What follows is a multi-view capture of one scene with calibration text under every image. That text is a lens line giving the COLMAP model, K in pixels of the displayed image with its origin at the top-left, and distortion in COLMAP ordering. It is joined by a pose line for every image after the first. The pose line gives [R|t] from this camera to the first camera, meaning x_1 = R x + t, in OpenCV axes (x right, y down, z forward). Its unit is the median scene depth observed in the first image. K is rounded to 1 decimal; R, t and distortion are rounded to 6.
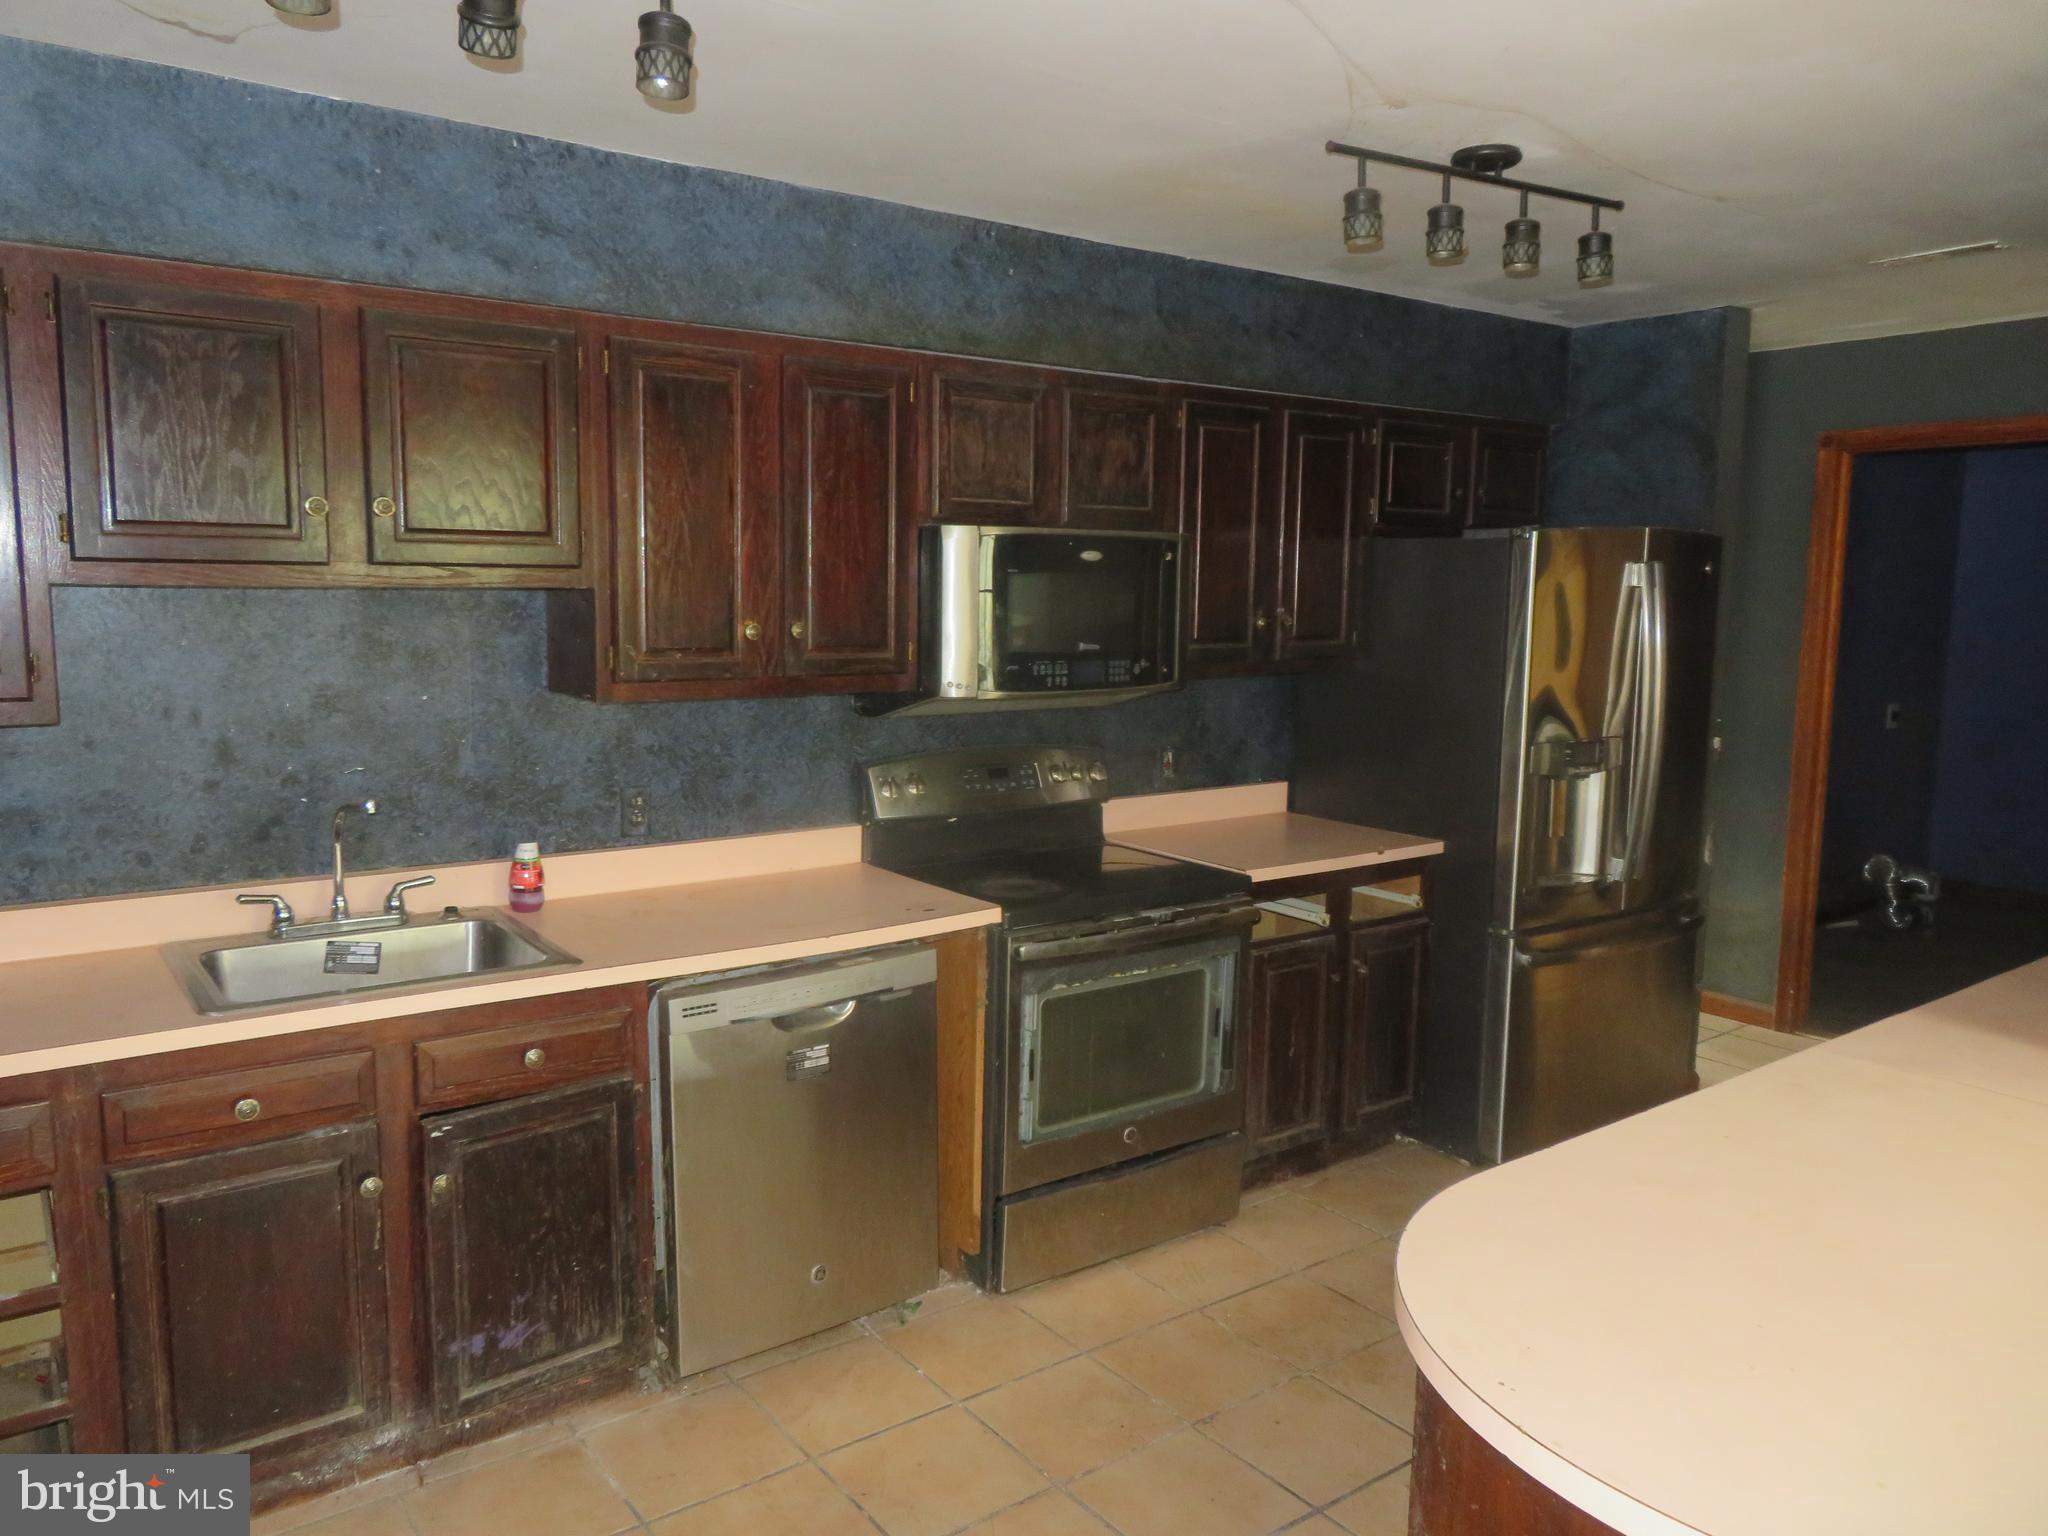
lens RADIAL K [[1467.6, 0, 1026.8], [0, 1467.6, 773.2], [0, 0, 1]] dist [-0.011502, 0.006066]
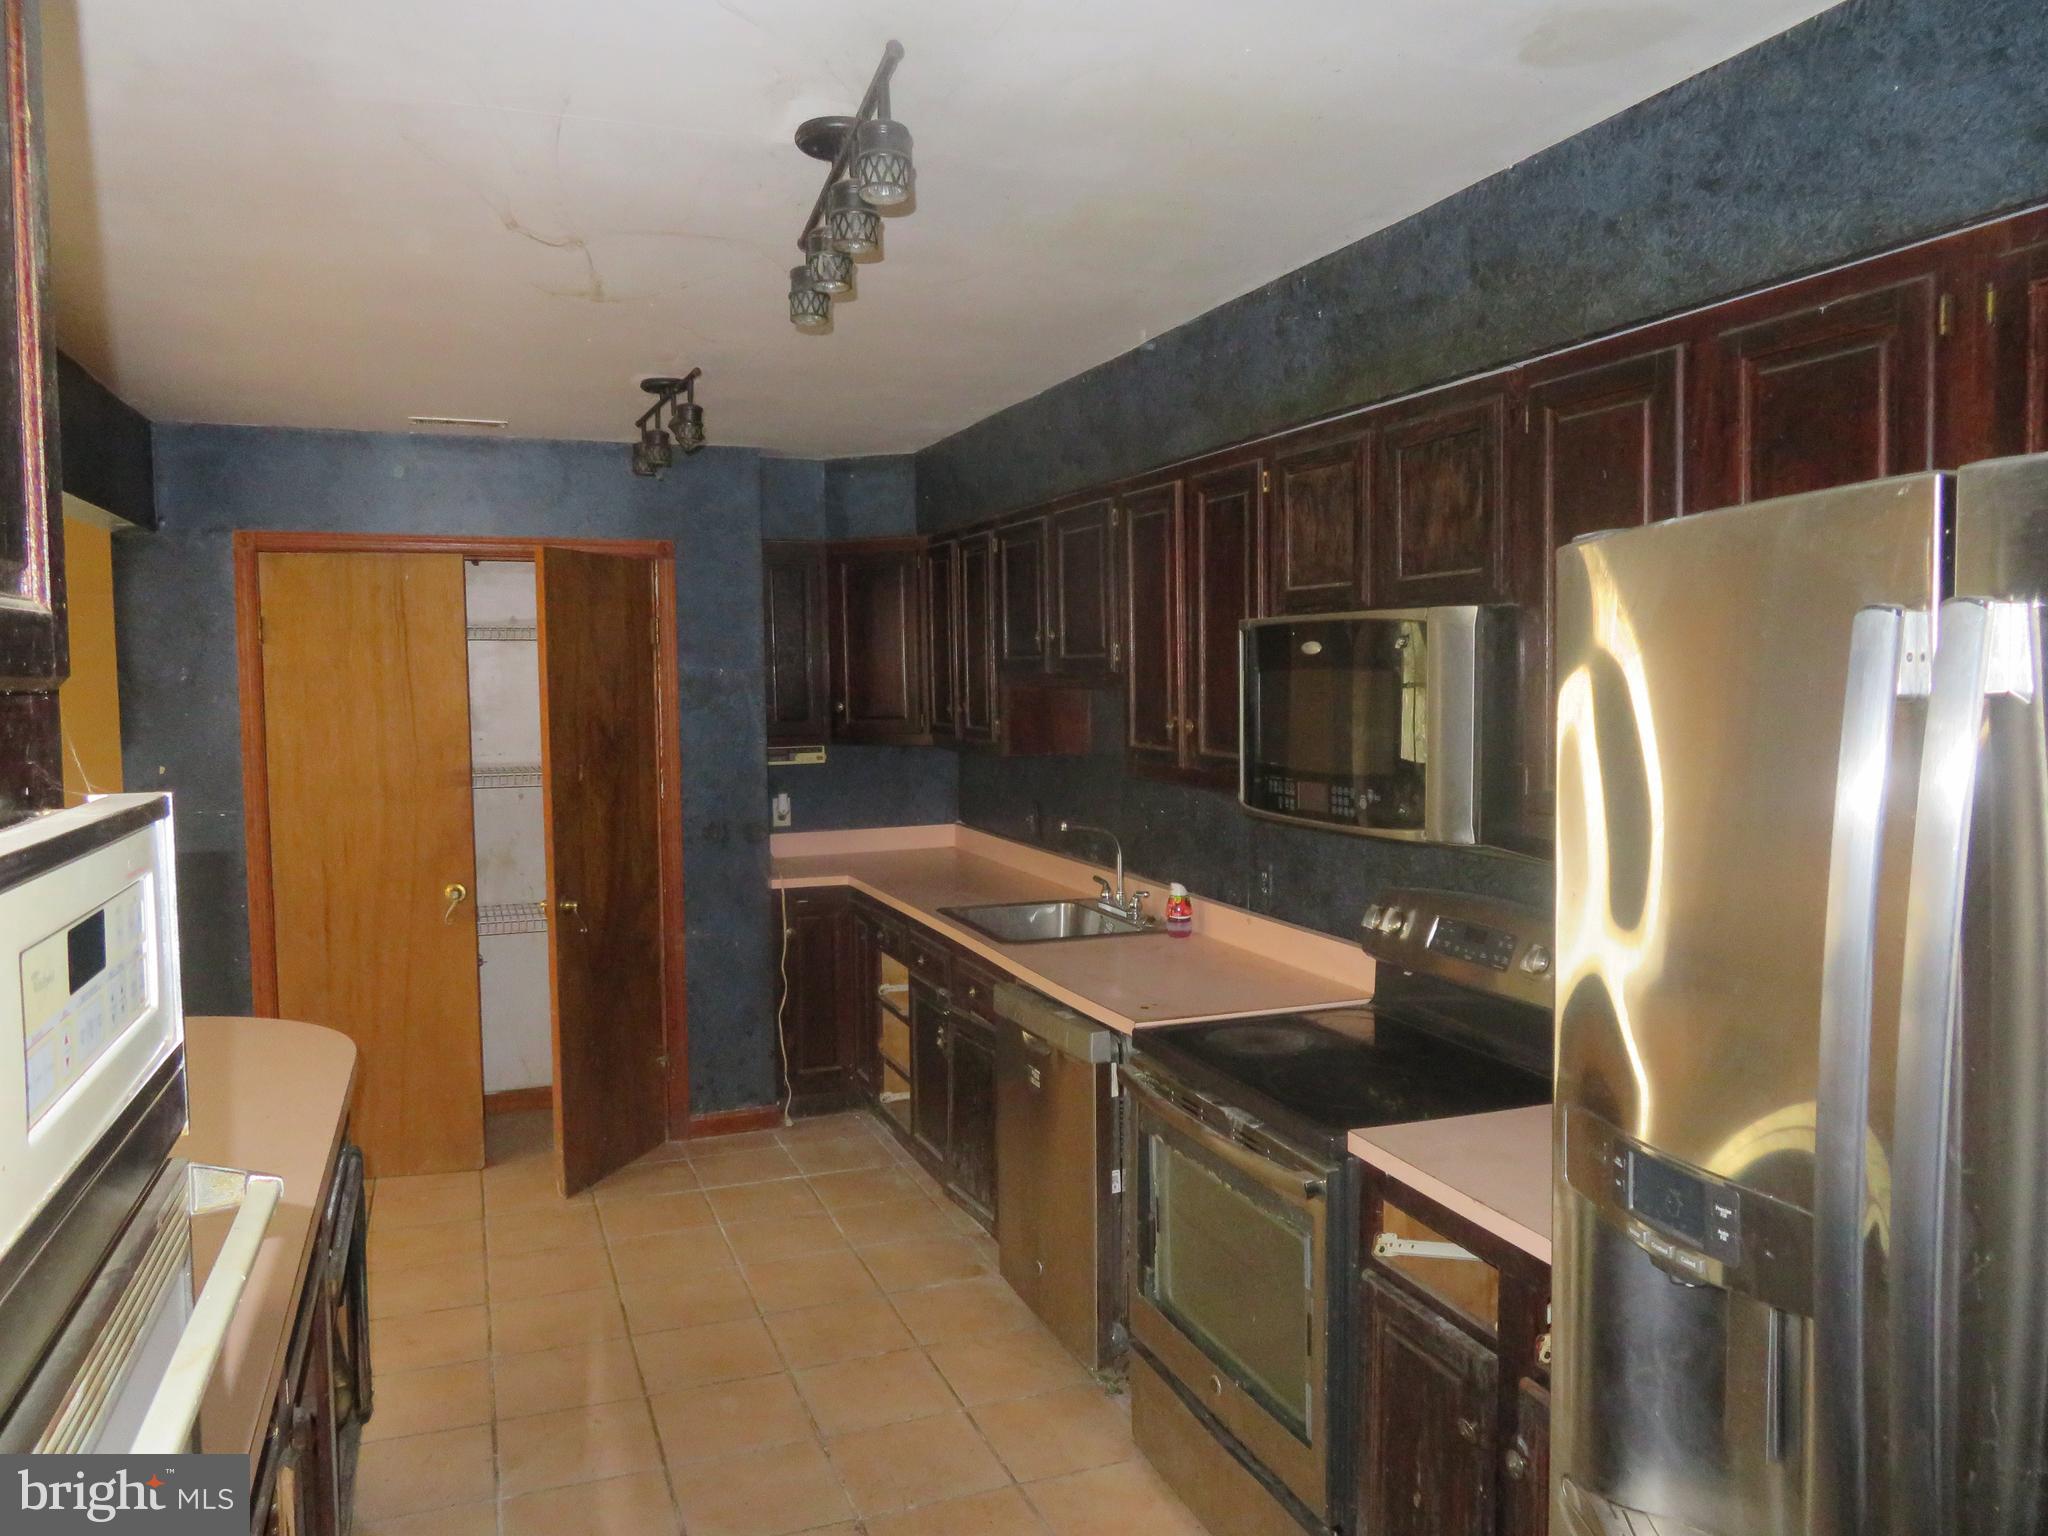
lens RADIAL K [[1467.6, 0, 1026.8], [0, 1467.6, 773.2], [0, 0, 1]] dist [-0.011502, 0.006066]
pose [[-0.266236, 0.057293, -0.962204, 0.928182], [-0.122230, 0.988167, 0.092659, -0.151492], [0.956127, 0.142279, -0.256082, 1.184228]]
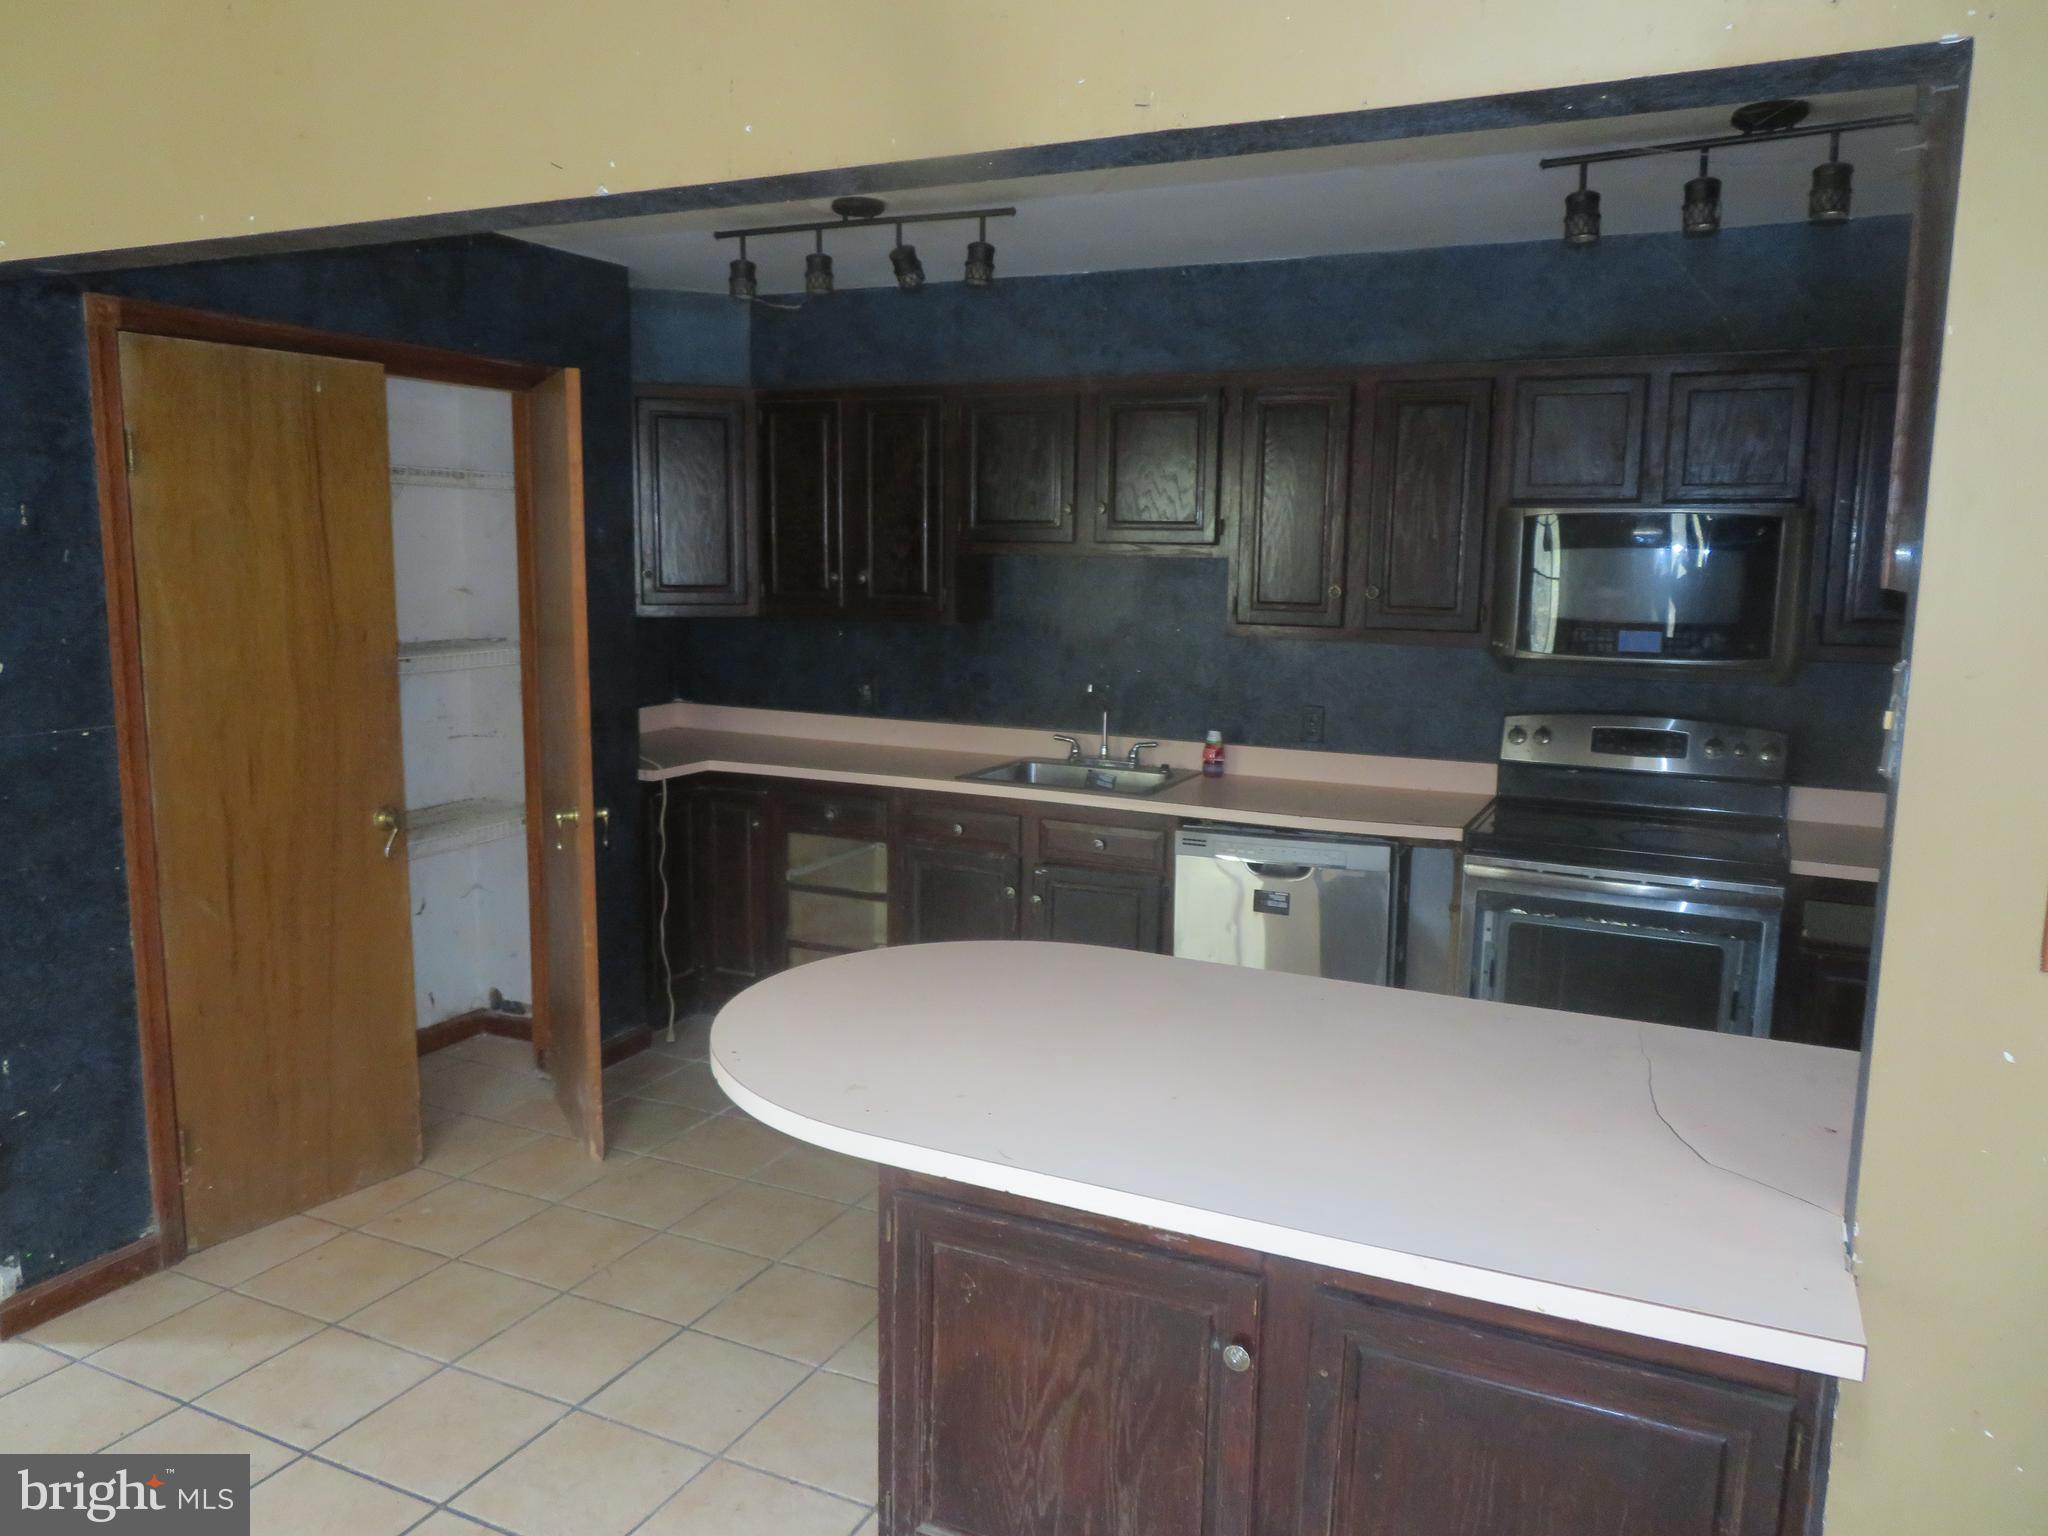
lens RADIAL K [[1467.6, 0, 1026.8], [0, 1467.6, 773.2], [0, 0, 1]] dist [-0.011502, 0.006066]
pose [[0.477227, 0.126184, -0.869673, 0.863768], [-0.124520, 0.989362, 0.075221, 0.001927], [0.869913, 0.072394, 0.487863, 0.110242]]
